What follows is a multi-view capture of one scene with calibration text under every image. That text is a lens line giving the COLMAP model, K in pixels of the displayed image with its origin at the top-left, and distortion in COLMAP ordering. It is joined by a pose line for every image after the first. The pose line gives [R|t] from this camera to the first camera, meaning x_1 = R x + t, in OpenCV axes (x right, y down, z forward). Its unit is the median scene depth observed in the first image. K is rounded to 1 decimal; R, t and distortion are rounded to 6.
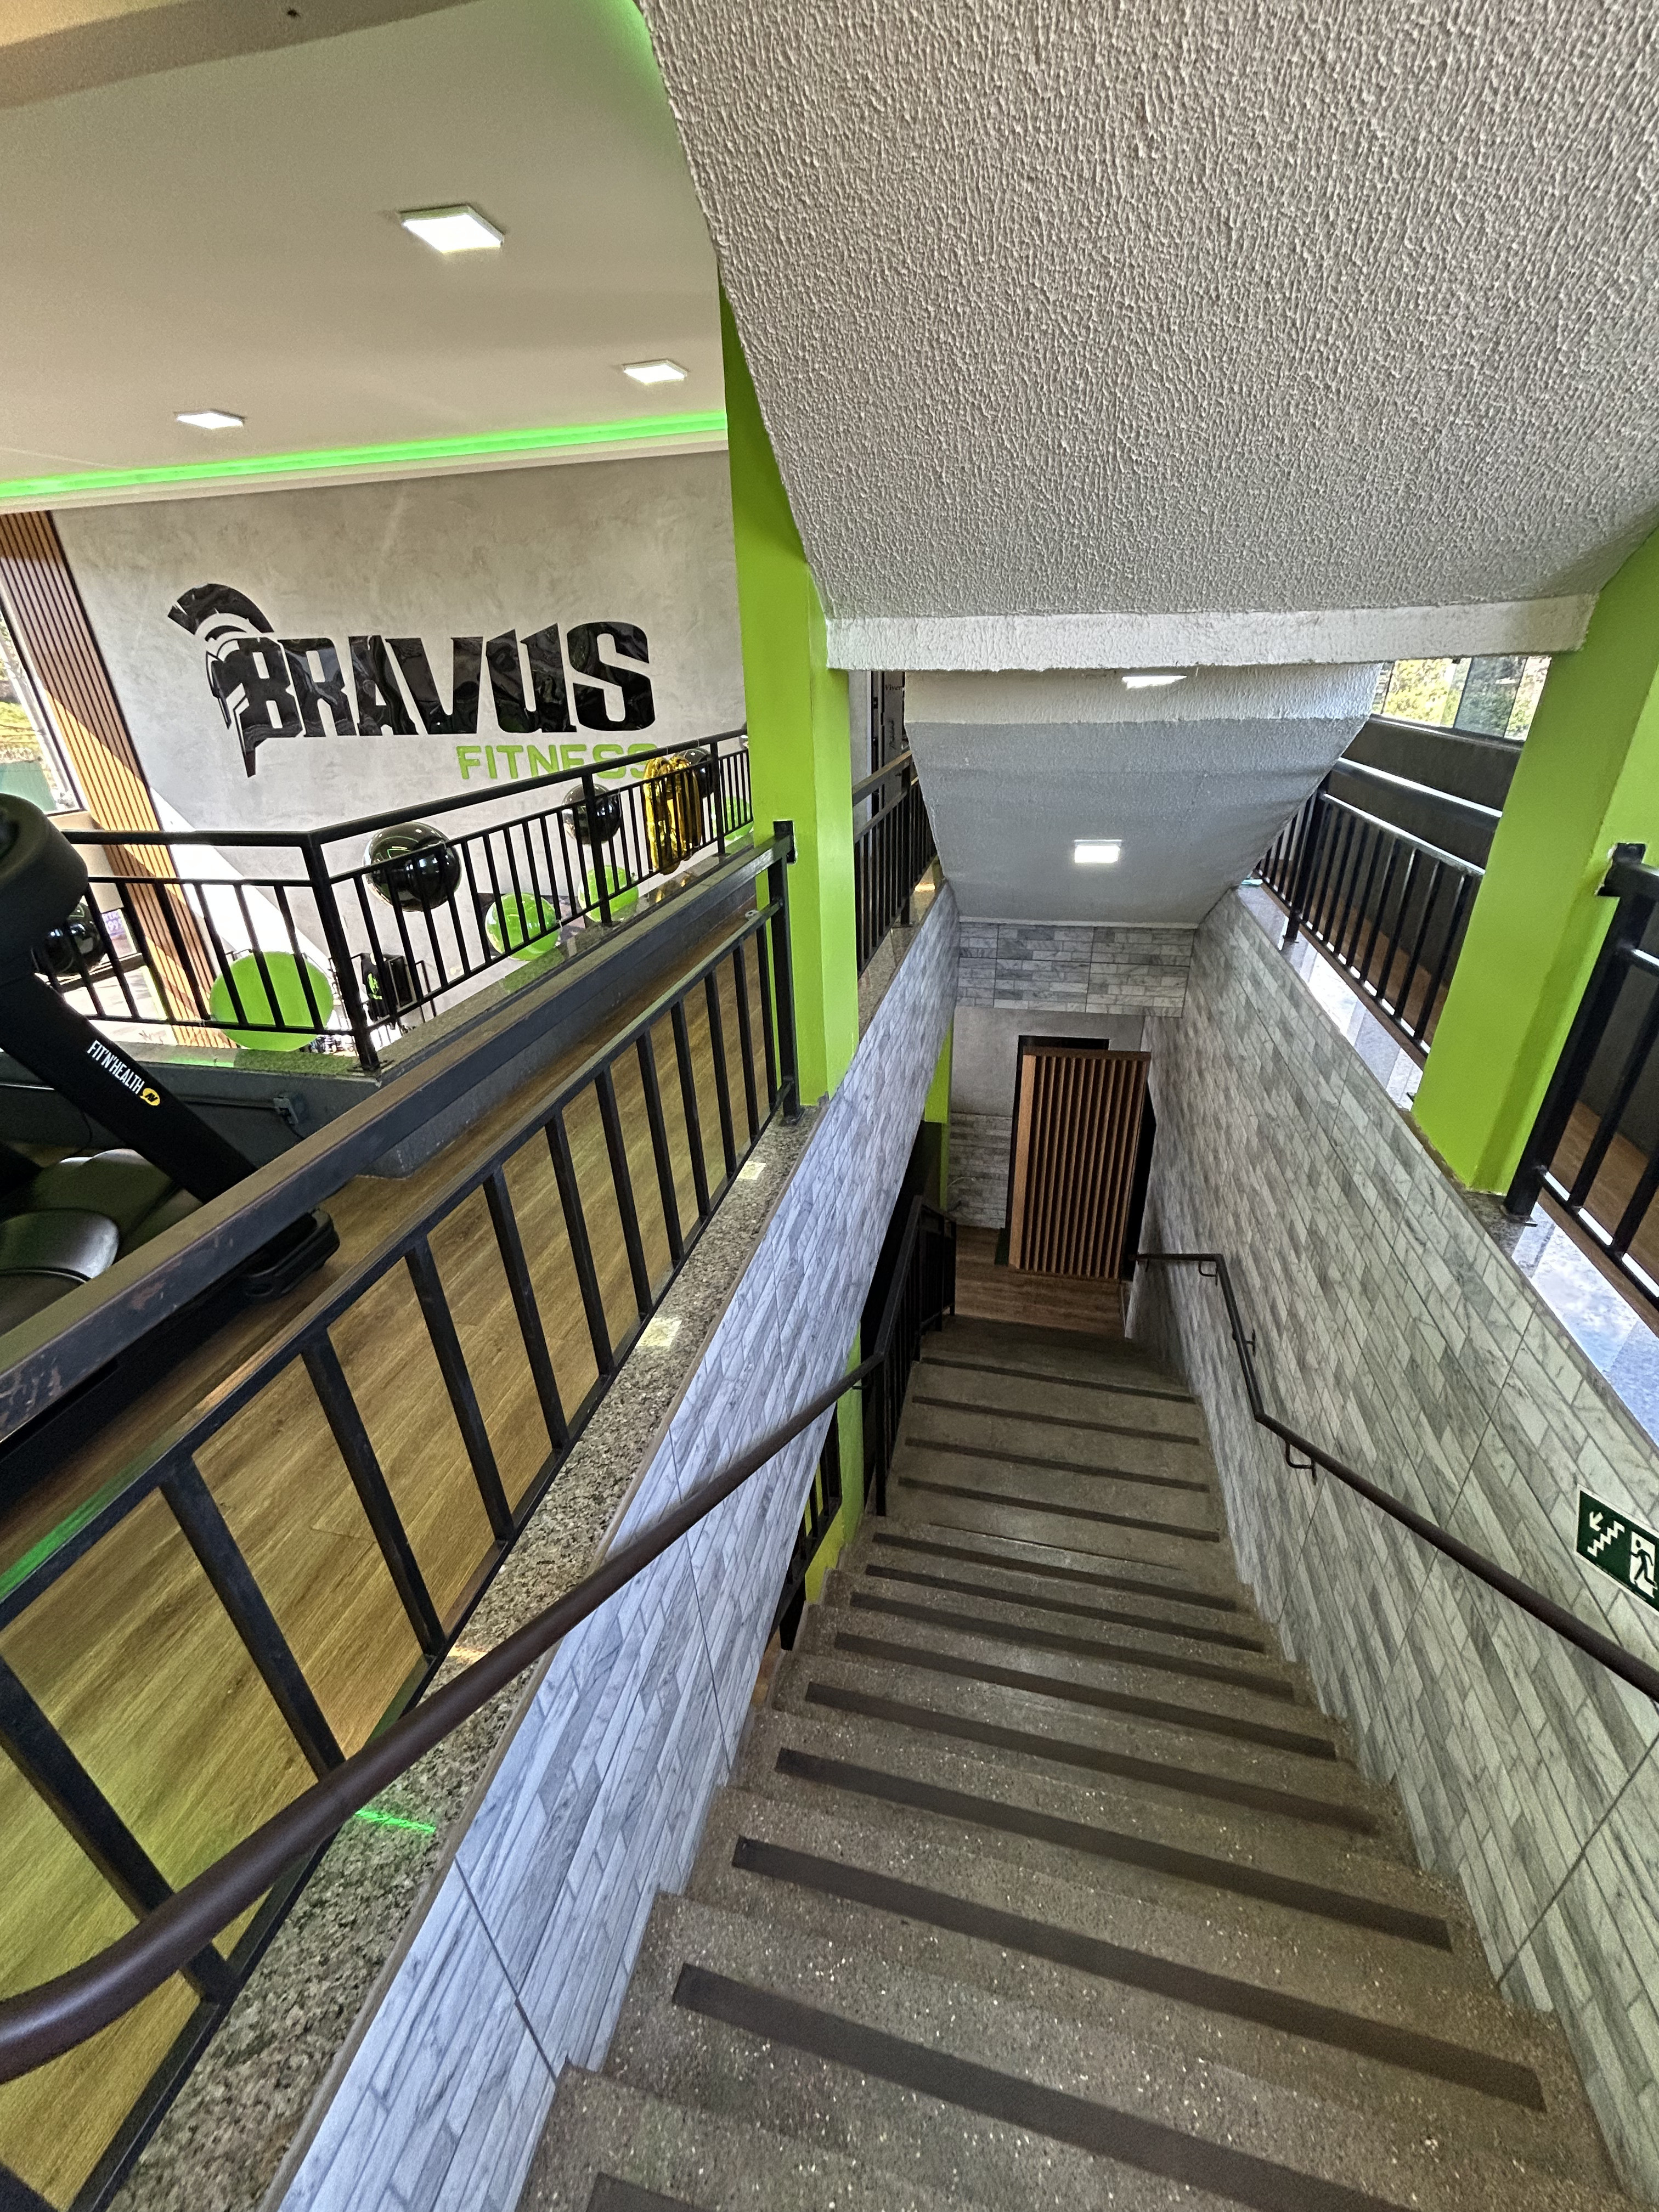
lens RADIAL K [[890.5, 0, 829.9], [0, 890.5, 1109.0], [0, 0, 1]] dist [0.003969, 0.000092]
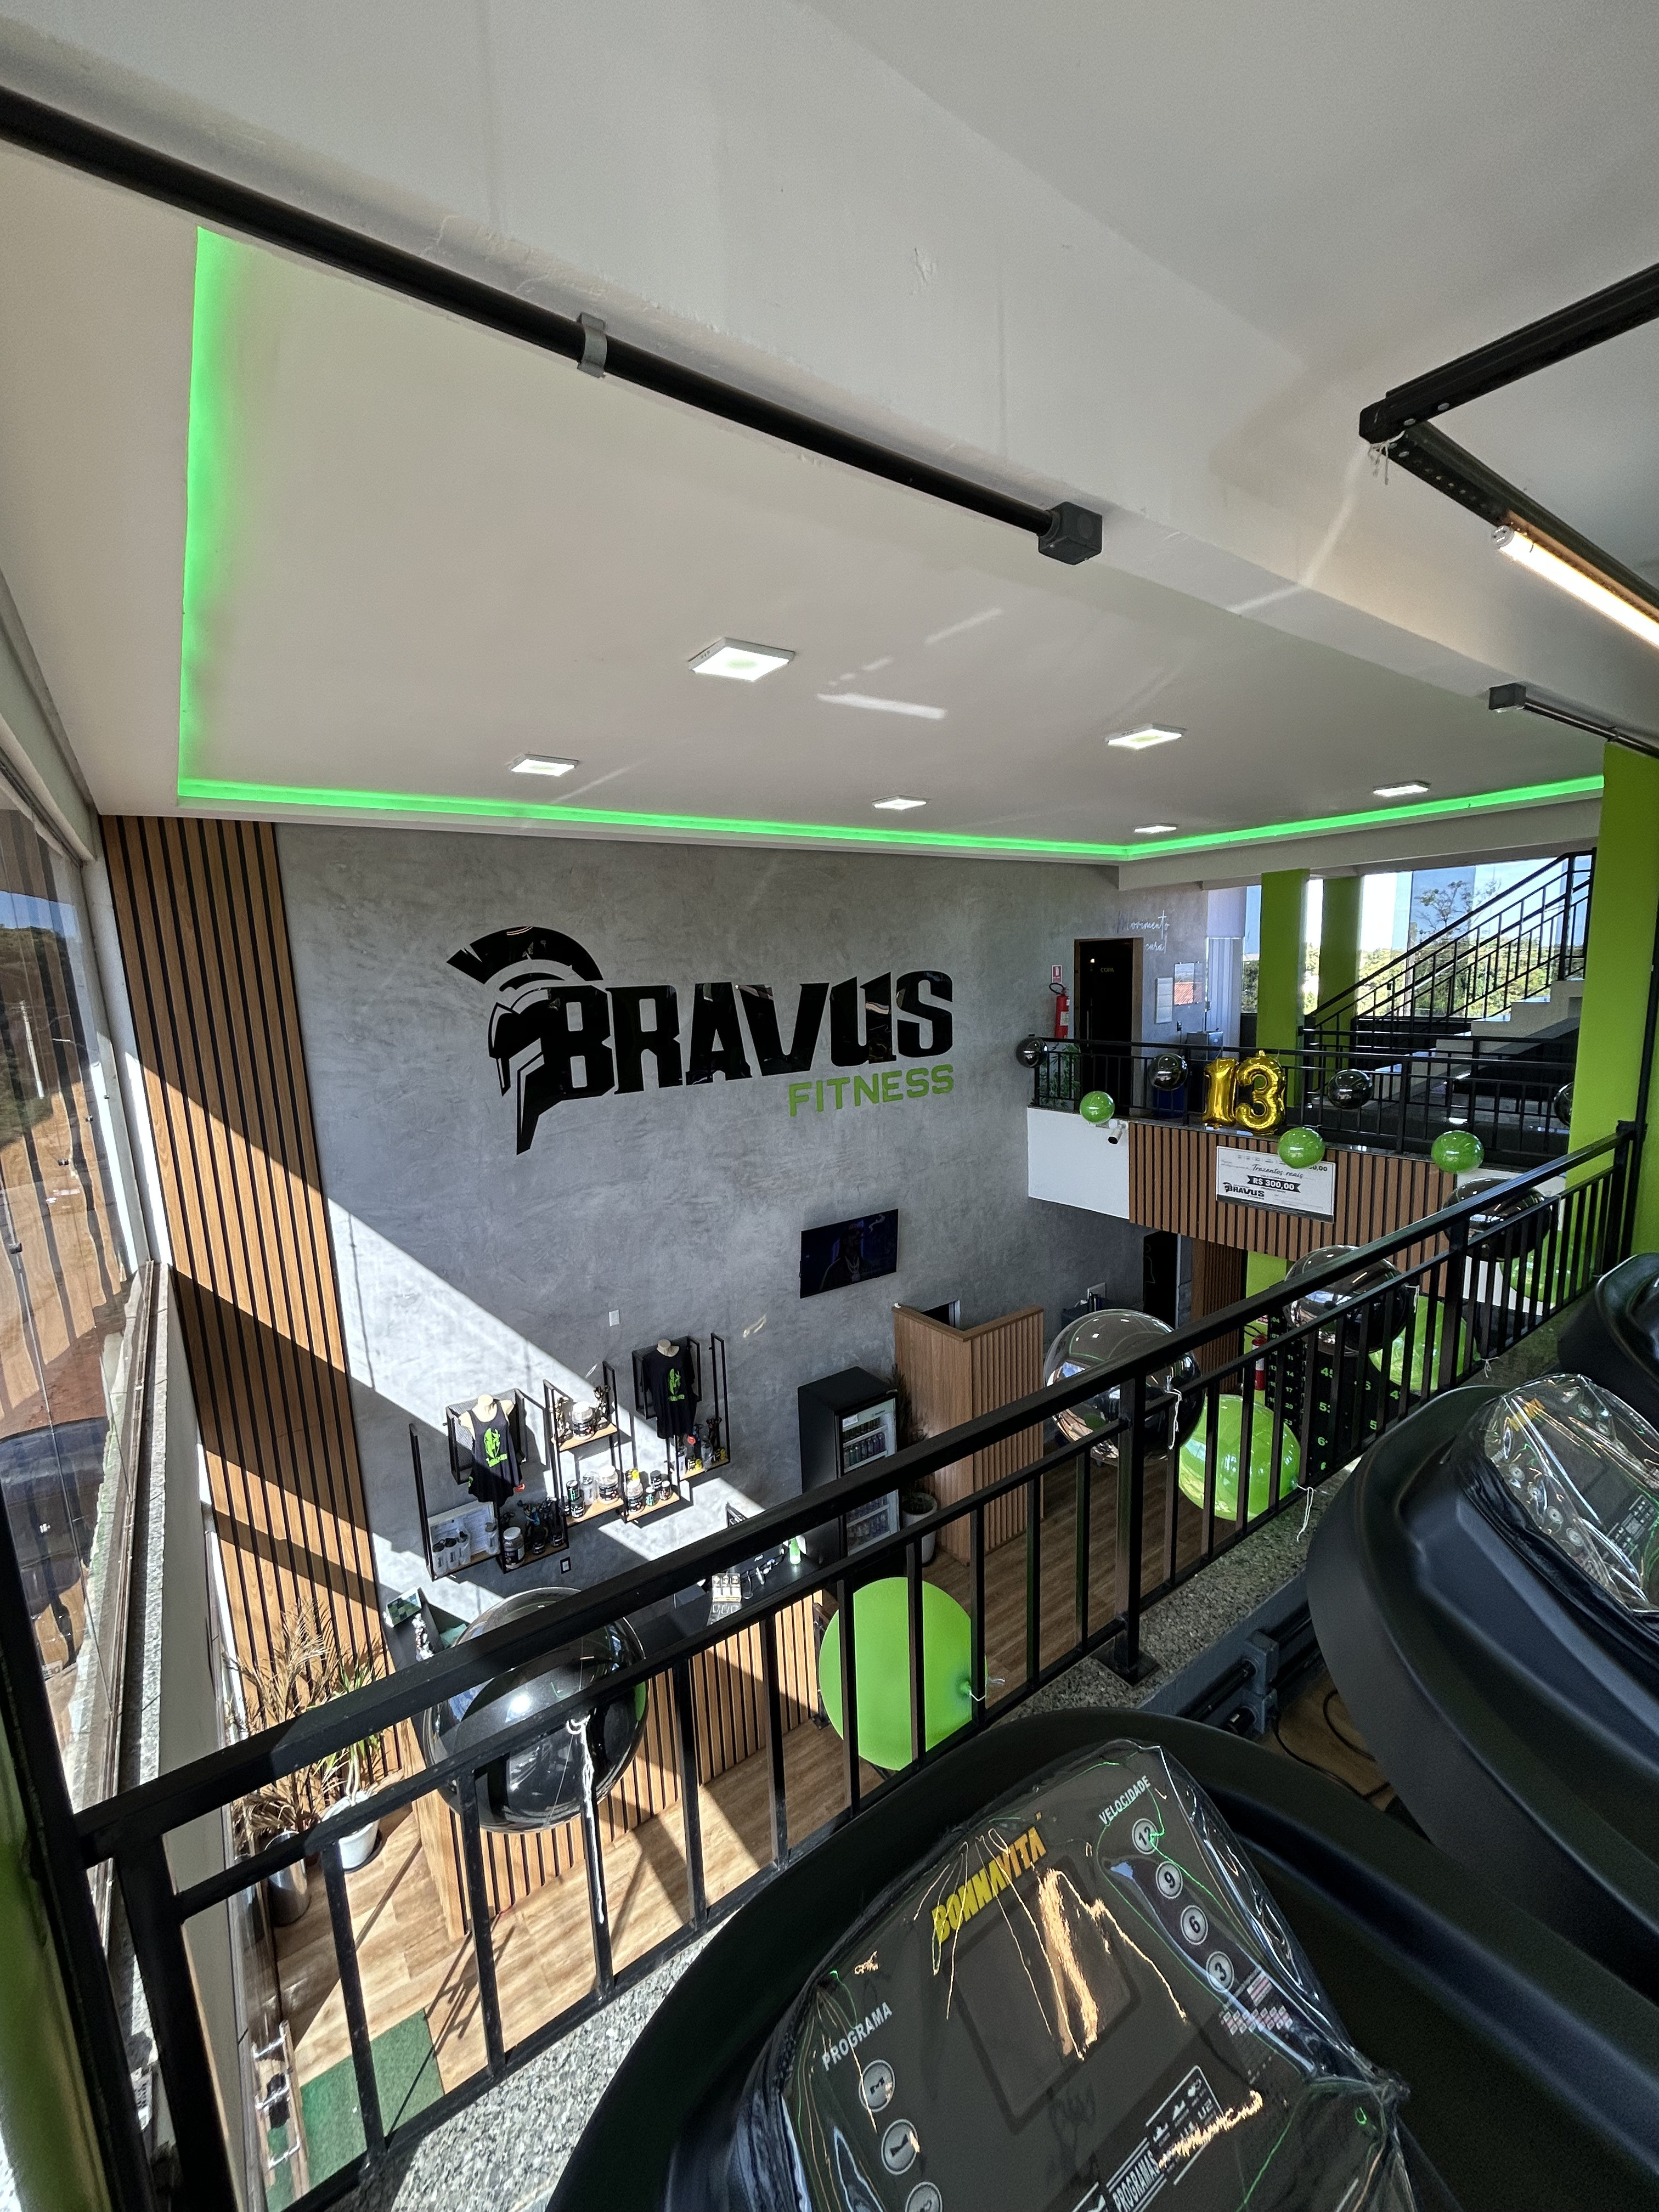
lens RADIAL K [[890.5, 0, 836.1], [0, 890.5, 1108.5], [0, 0, 1]] dist [0.003969, 0.000092]
pose [[0.661274, -0.111122, 0.741869, -1.114810], [0.351960, 0.919315, -0.176023, -0.198836], [-0.662451, 0.377507, 0.647029, 0.359439]]
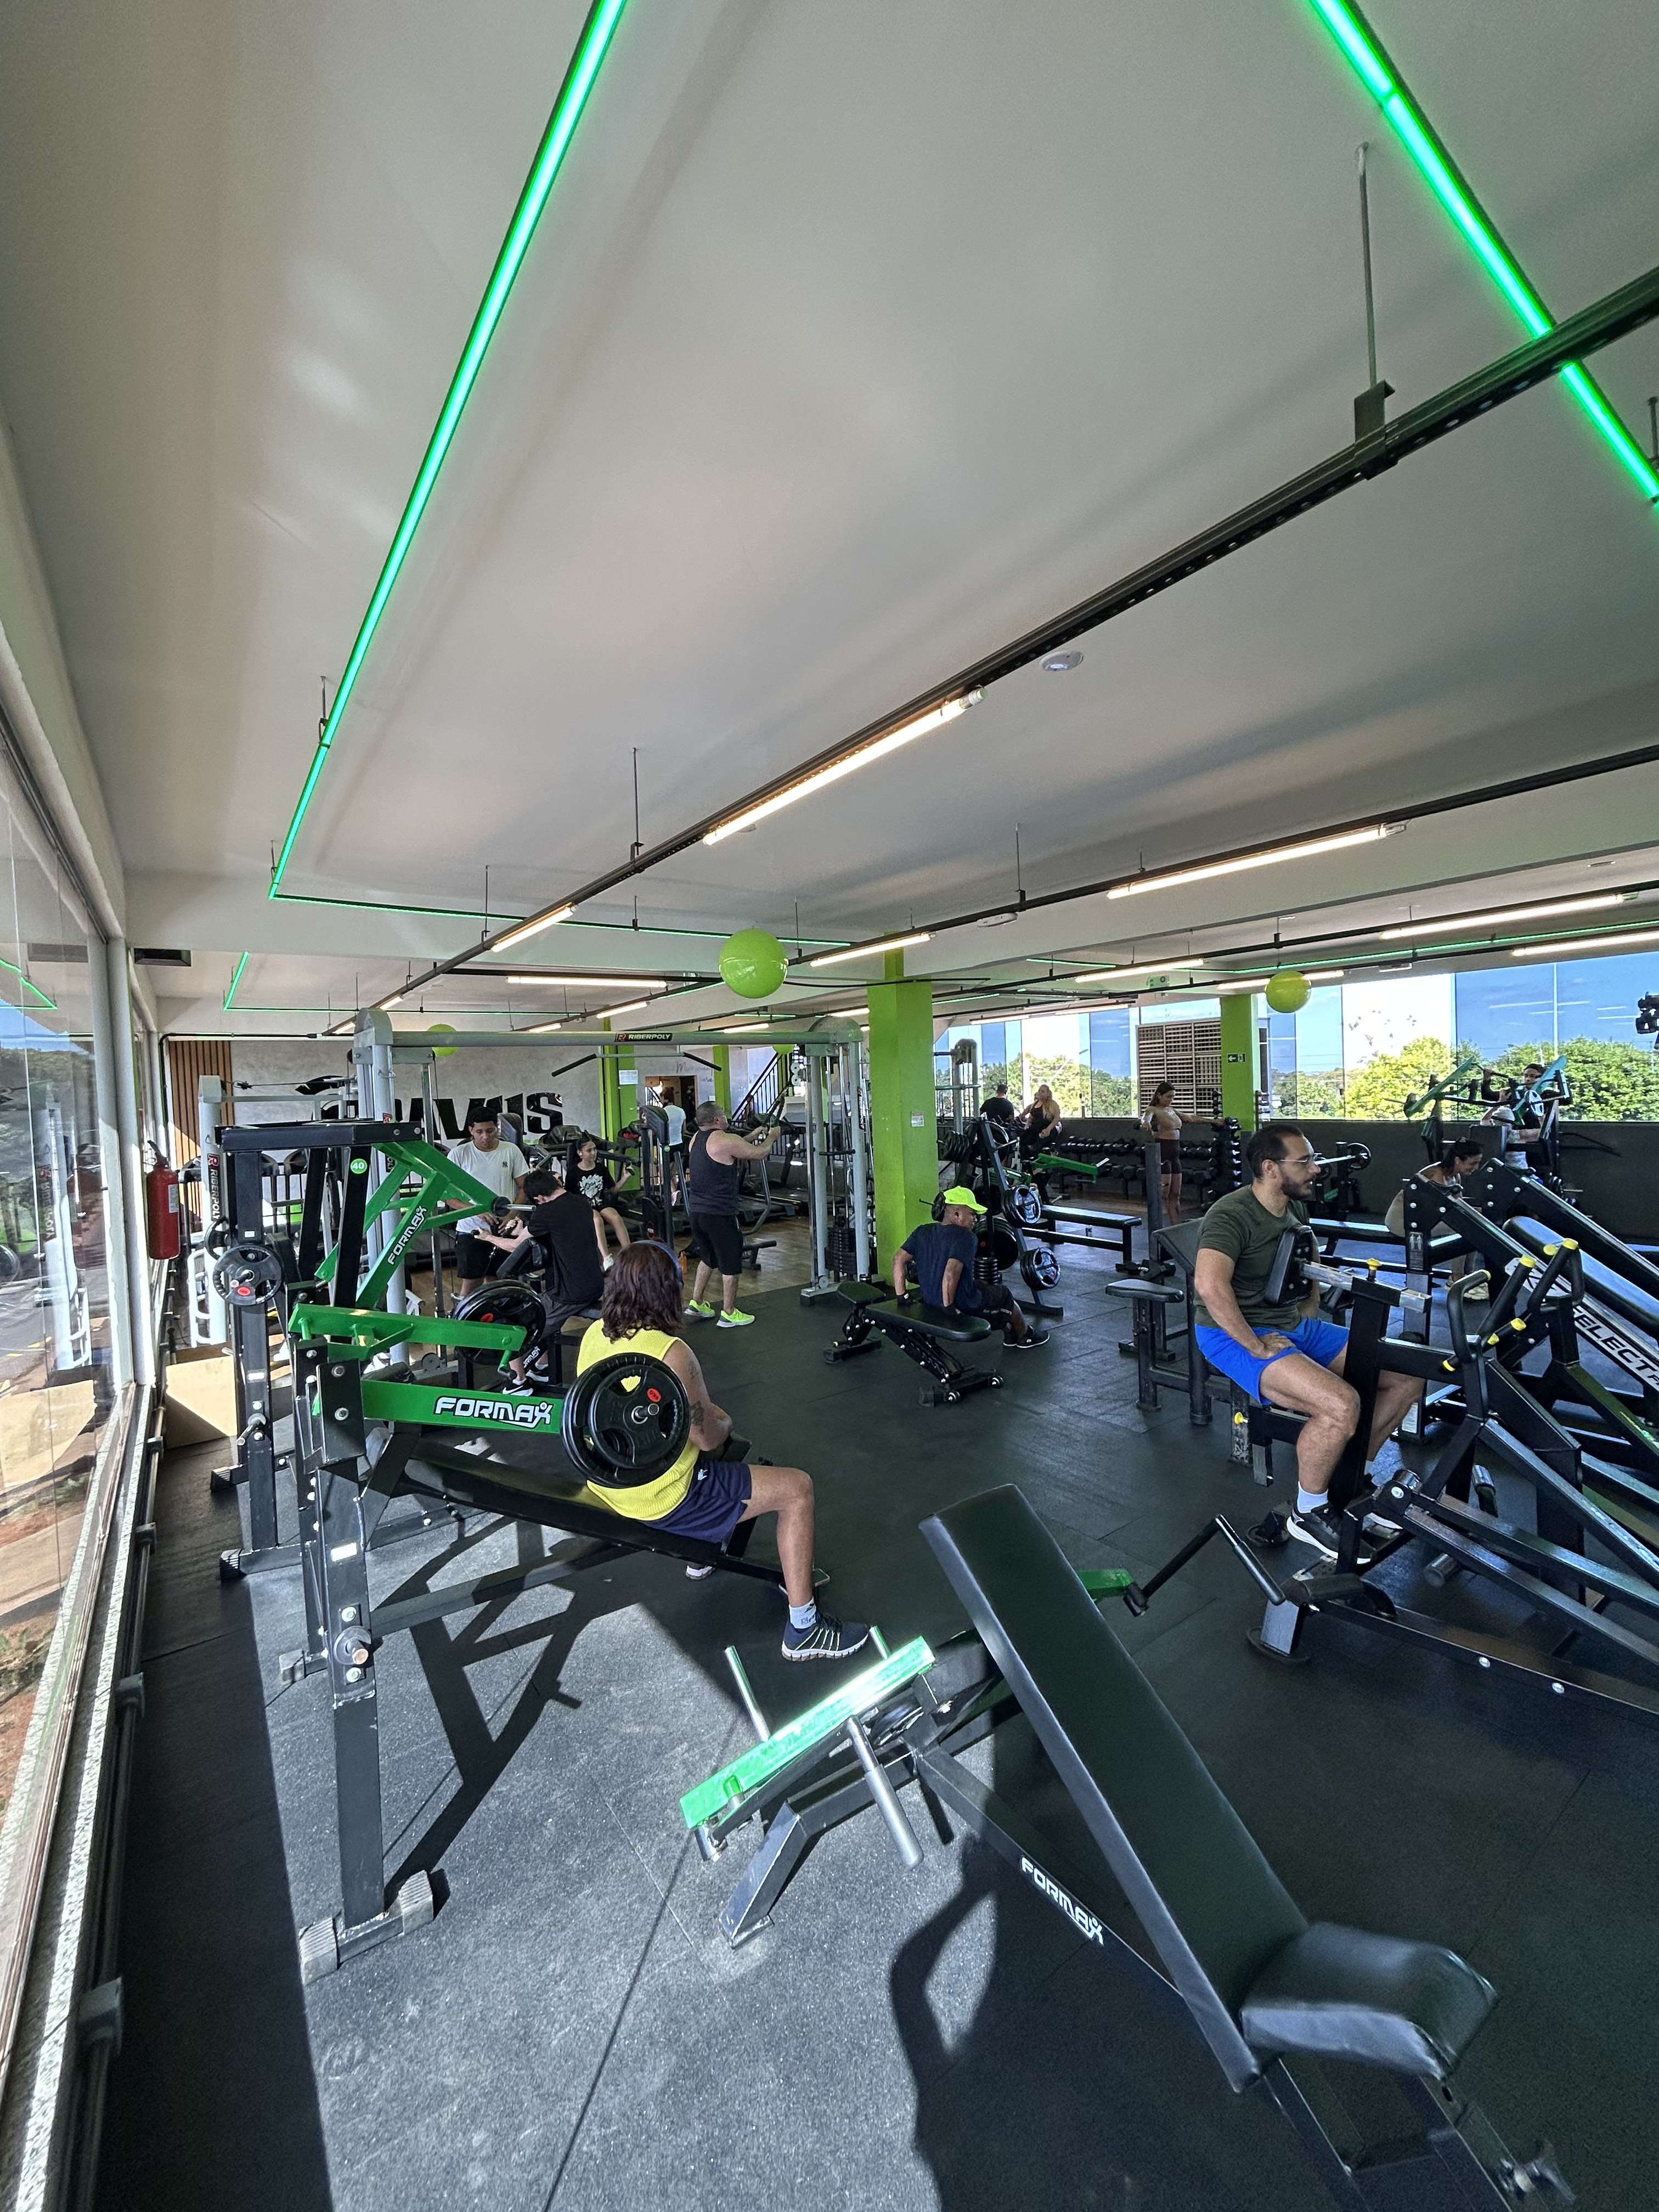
lens RADIAL K [[890.5, 0, 836.3], [0, 890.5, 1102.5], [0, 0, 1]] dist [0.003969, 0.000092]
pose [[0.664930, -0.006404, 0.746879, -1.423250], [0.349961, 0.886077, -0.303965, 0.463038], [-0.659845, 0.463494, 0.591420, -0.888906]]
